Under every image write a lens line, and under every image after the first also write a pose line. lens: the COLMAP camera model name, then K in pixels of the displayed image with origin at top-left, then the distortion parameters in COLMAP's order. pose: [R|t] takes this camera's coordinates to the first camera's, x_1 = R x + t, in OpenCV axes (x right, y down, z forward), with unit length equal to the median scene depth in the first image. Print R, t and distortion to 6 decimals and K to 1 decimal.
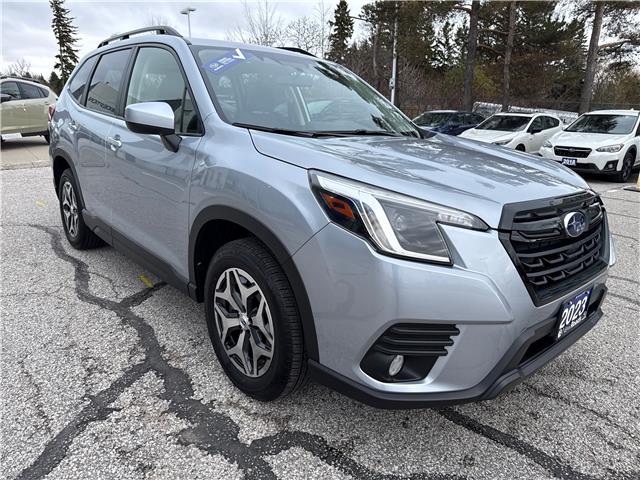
lens RADIAL K [[452.6, 0, 320.0], [0, 452.6, 240.0], [0, 0, 1]] dist [0.069211, -0.082245]
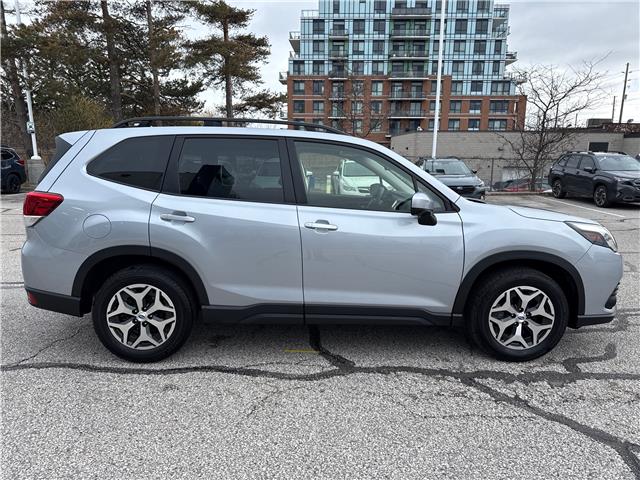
lens RADIAL K [[433.7, 0, 334.4], [0, 433.7, 239.9], [0, 0, 1]] dist [-0.000253, -0.001803]
pose [[0.646982, -0.165145, 0.744406, -1.920016], [0.217991, 0.975578, 0.026968, -0.319723], [-0.730680, 0.144826, 0.667182, 0.437310]]
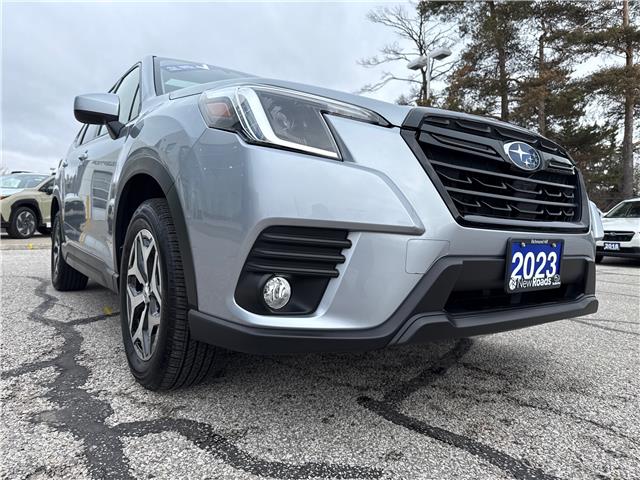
lens RADIAL K [[452.6, 0, 320.0], [0, 452.6, 240.0], [0, 0, 1]] dist [0.069211, -0.082245]
pose [[0.994876, -0.006019, -0.100926, 0.267318], [-0.018547, 0.970423, -0.240698, 0.310104], [0.099390, 0.241337, 0.965338, 0.198484]]
